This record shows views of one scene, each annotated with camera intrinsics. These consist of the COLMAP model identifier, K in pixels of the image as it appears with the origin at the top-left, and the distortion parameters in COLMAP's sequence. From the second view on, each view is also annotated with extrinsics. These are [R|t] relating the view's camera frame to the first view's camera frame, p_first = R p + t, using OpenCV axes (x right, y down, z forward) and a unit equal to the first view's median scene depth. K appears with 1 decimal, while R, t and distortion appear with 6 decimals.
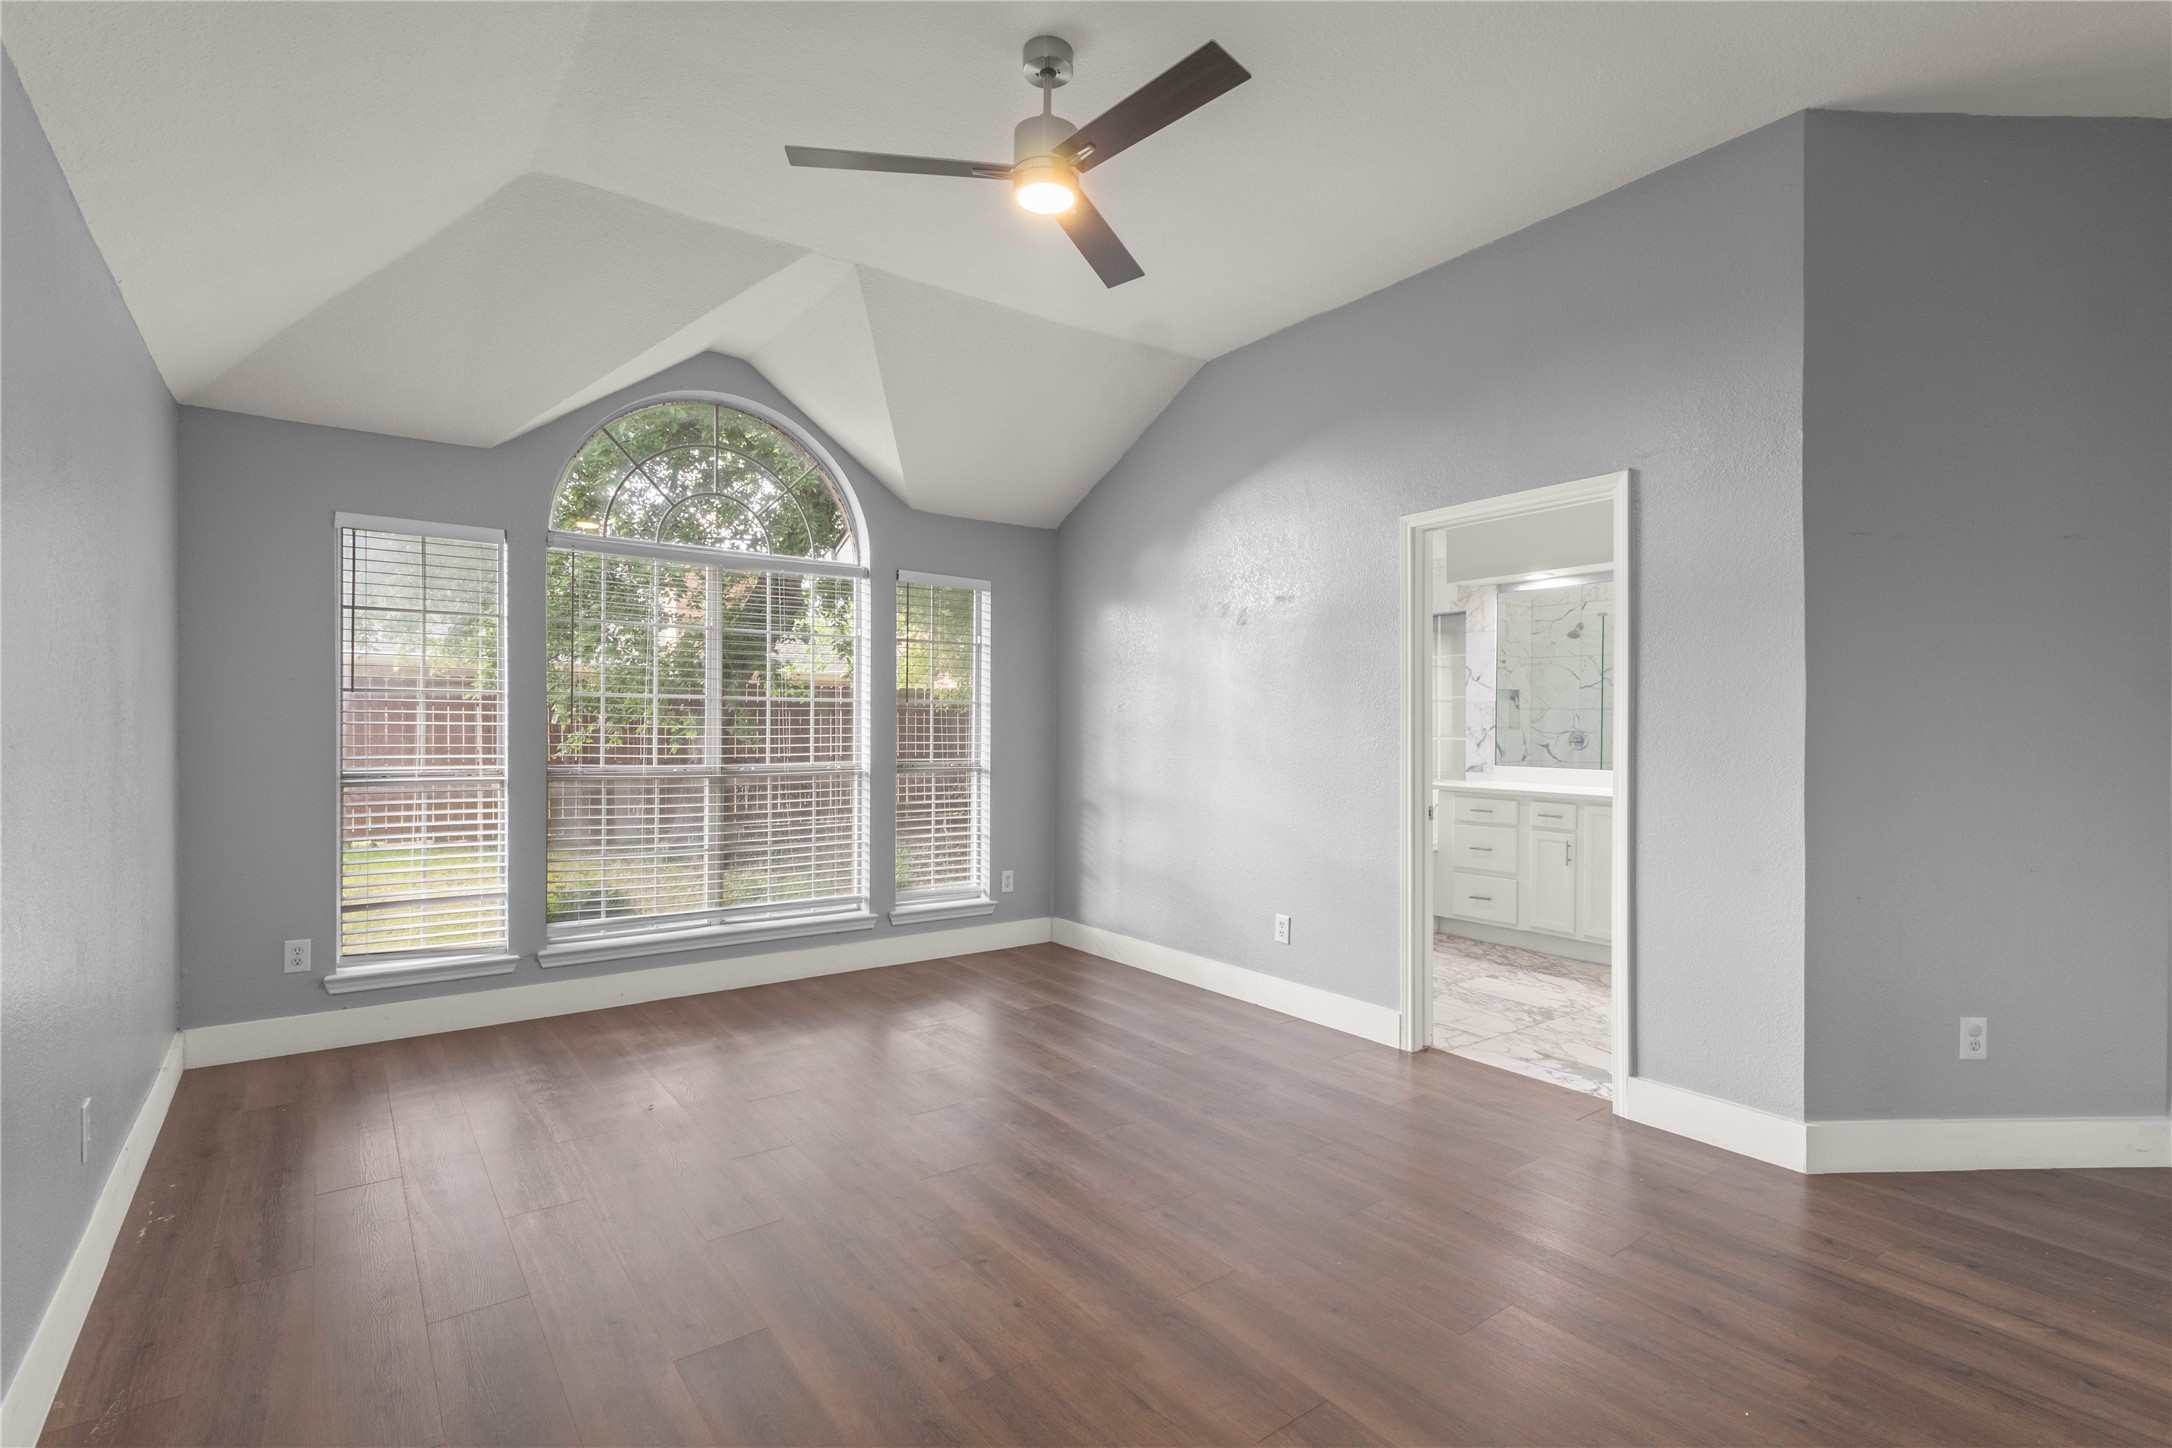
lens RADIAL K [[1003.8, 0, 1088.5], [0, 1003.8, 722.4], [0, 0, 1]] dist [-0.000589, -0.000864]
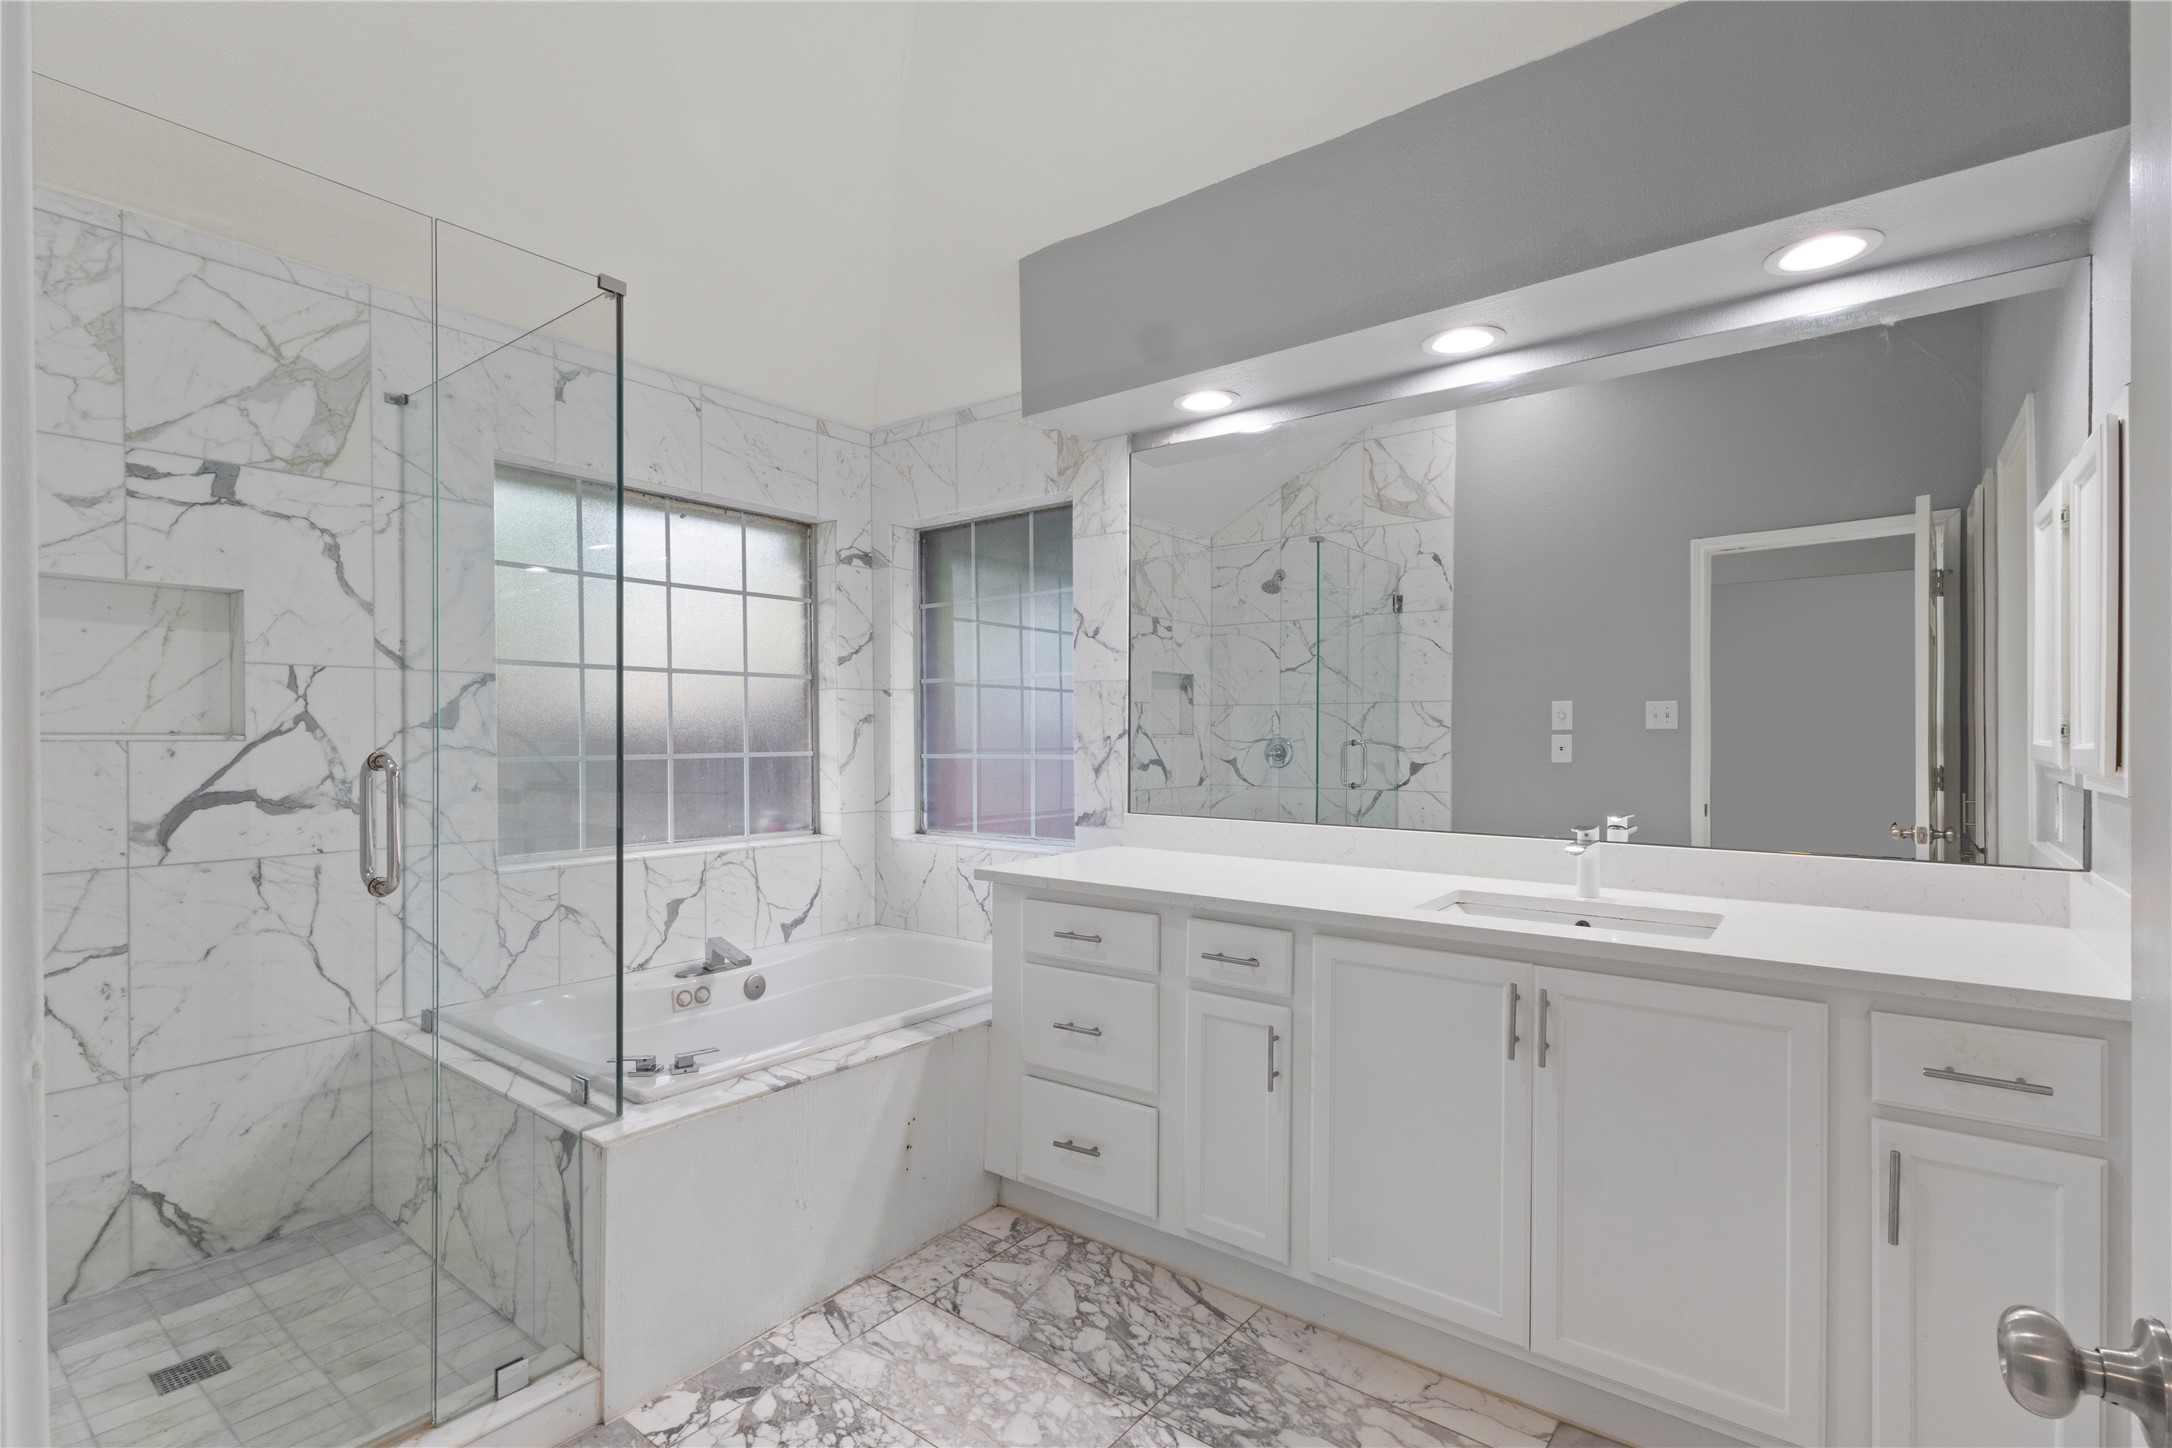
lens RADIAL K [[1003.8, 0, 1082.8], [0, 1003.8, 732.7], [0, 0, 1]] dist [-0.000589, -0.000864]
pose [[0.963336, -0.007927, 0.268180, 0.253544], [0.007345, 0.999968, 0.003174, 0.002844], [-0.268197, -0.001088, 0.963363, 0.538946]]
